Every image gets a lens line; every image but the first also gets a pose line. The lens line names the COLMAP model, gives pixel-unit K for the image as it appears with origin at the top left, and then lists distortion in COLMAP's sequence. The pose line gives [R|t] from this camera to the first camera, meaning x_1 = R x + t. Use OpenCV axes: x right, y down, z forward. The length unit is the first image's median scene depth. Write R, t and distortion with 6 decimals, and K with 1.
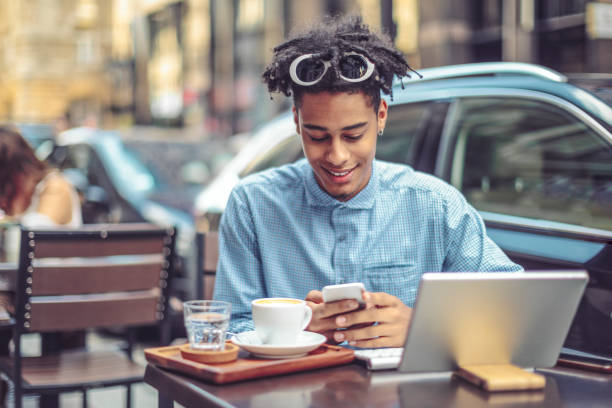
lens RADIAL K [[905.1, 0, 302.9], [0, 905.1, 207.8], [0, 0, 1]] dist [0.048490, 0.000000]
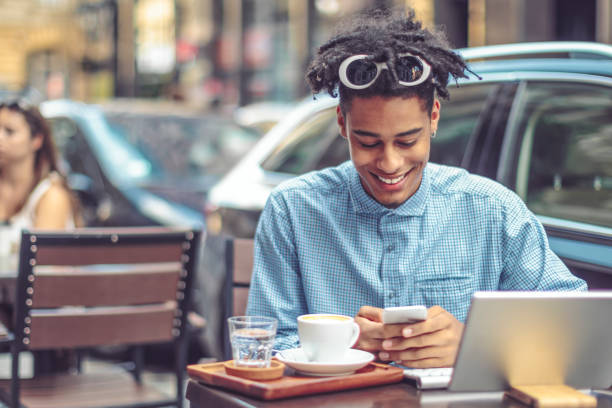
lens RADIAL K [[1202.9, 0, 324.2], [0, 1202.9, 225.0], [0, 0, 1]] dist [0.009920, 0.000000]
pose [[0.999935, 0.010215, -0.005083, -0.020245], [-0.010081, 0.999616, 0.025806, -0.025065], [0.005345, -0.025753, 0.999654, -0.245785]]
